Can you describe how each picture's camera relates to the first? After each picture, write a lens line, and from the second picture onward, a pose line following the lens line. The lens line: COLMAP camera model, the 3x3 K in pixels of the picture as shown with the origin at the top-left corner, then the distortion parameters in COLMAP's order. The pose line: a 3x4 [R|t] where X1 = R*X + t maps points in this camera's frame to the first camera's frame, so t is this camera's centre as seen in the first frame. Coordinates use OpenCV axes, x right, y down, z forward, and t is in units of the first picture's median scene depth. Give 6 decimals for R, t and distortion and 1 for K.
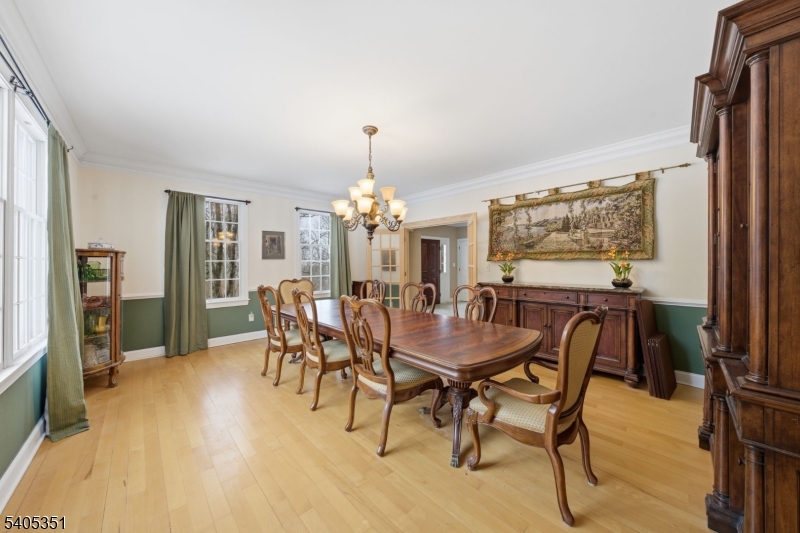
lens RADIAL K [[275.6, 0, 396.0], [0, 275.6, 263.2], [0, 0, 1]] dist [-0.014147, -0.000166]
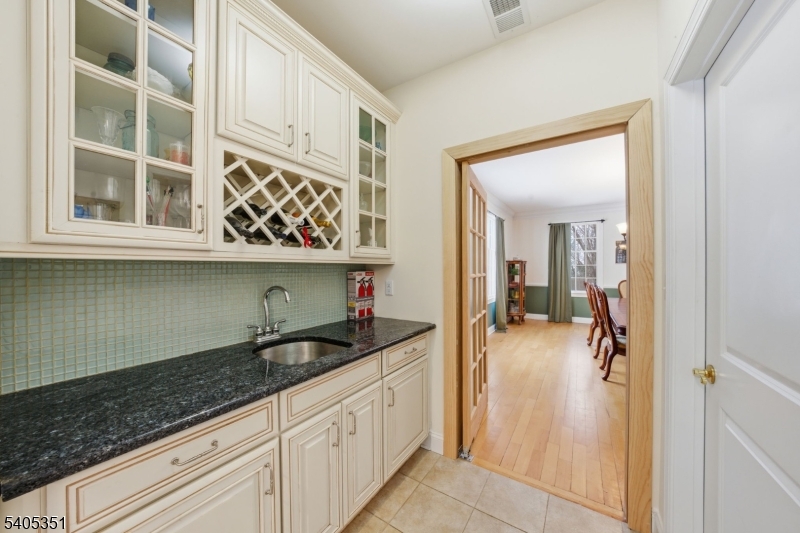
lens RADIAL K [[275.6, 0, 396.9], [0, 275.6, 266.4], [0, 0, 1]] dist [-0.014147, -0.000166]
pose [[0.217906, 0.000666, -0.975970, 0.704294], [0.003471, 0.999993, 0.001458, -0.010328], [0.975964, -0.003705, 0.217902, -0.340583]]
